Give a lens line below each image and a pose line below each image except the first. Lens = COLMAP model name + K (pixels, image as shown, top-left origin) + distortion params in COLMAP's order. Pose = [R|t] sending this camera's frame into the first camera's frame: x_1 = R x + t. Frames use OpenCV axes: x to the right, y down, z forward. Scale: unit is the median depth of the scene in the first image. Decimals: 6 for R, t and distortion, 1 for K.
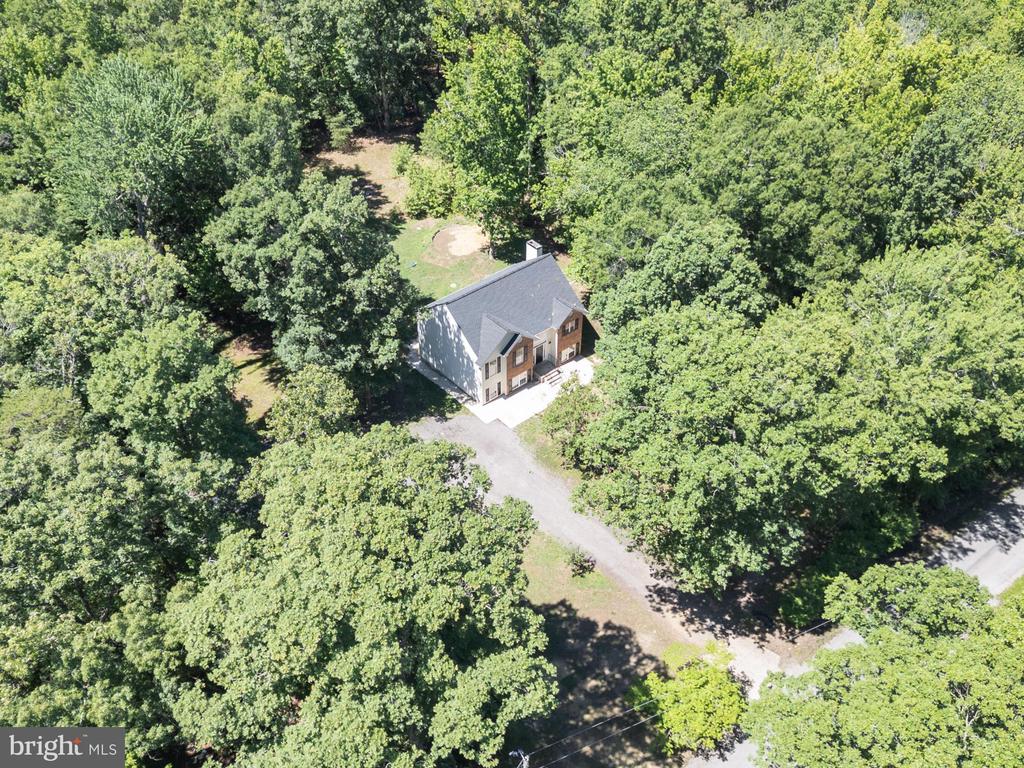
lens RADIAL K [[993.0, 0, 533.8], [0, 993.0, 399.0], [0, 0, 1]] dist [0.067900, -0.006357]
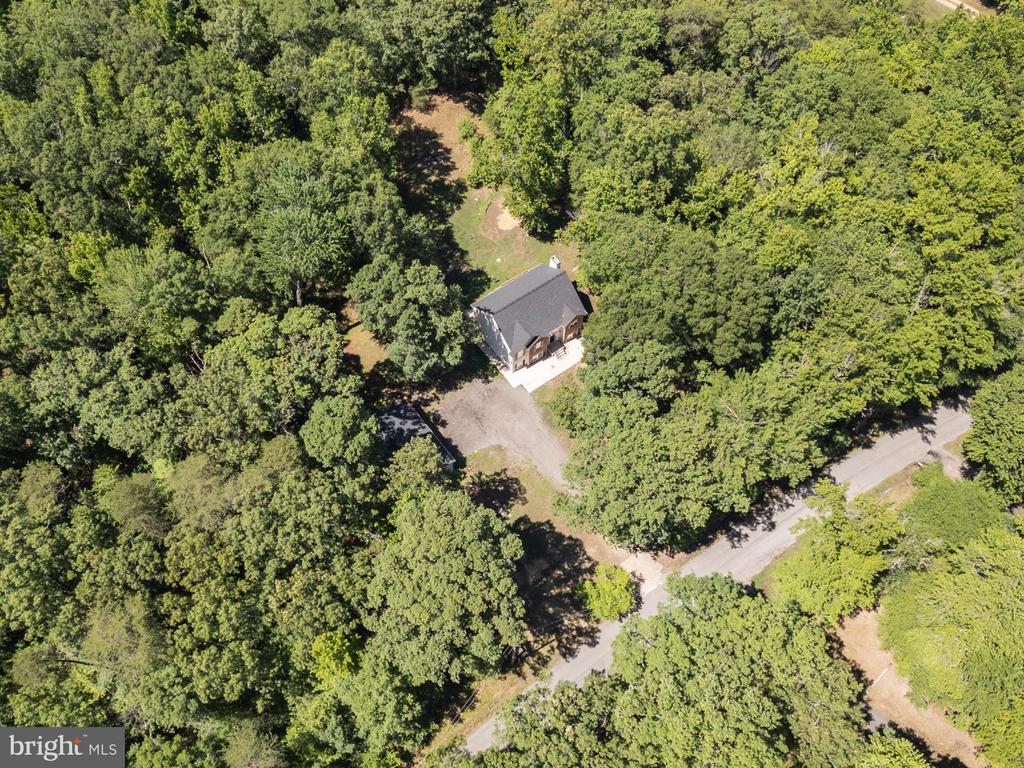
lens RADIAL K [[950.5, 0, 529.1], [0, 950.5, 440.7], [0, 0, 1]] dist [0.135739, 0.001815]
pose [[0.996072, 0.084631, -0.026026, 0.022110], [-0.069972, 0.932506, 0.354310, -0.423621], [0.054255, -0.351097, 0.934766, -0.427760]]
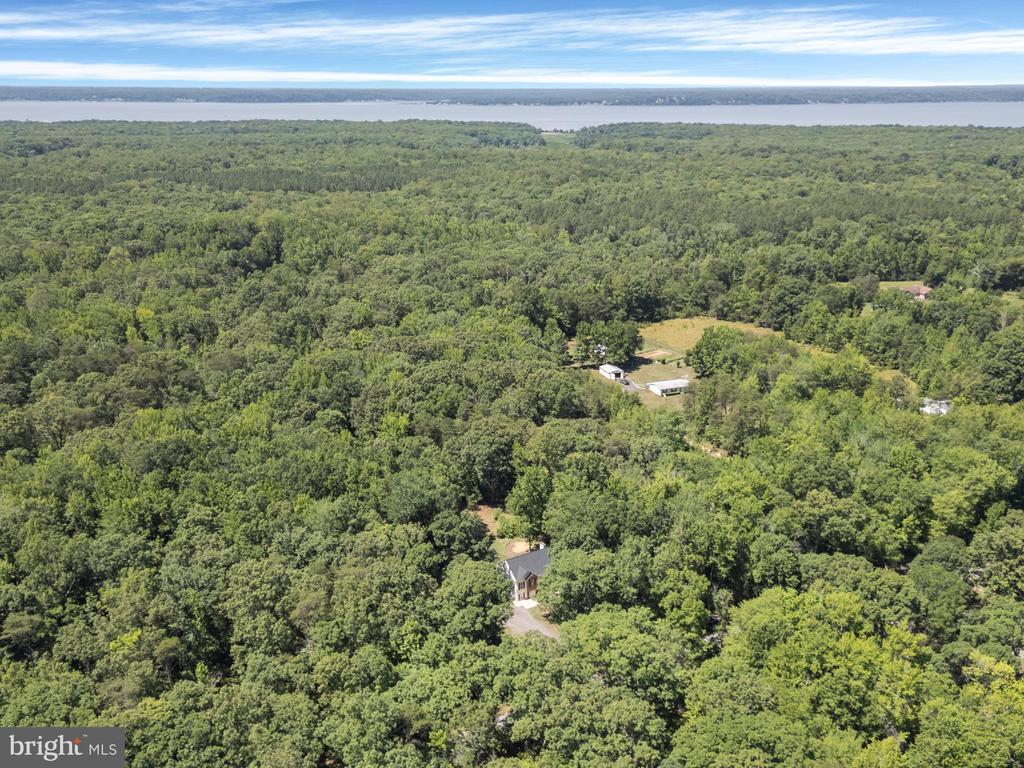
lens RADIAL K [[993.0, 0, 533.8], [0, 993.0, 399.0], [0, 0, 1]] dist [0.067900, -0.006357]
pose [[0.993210, 0.034355, -0.111146, 0.264295], [-0.074278, 0.922583, -0.378580, 0.503160], [0.089536, 0.384265, 0.918871, -1.605201]]
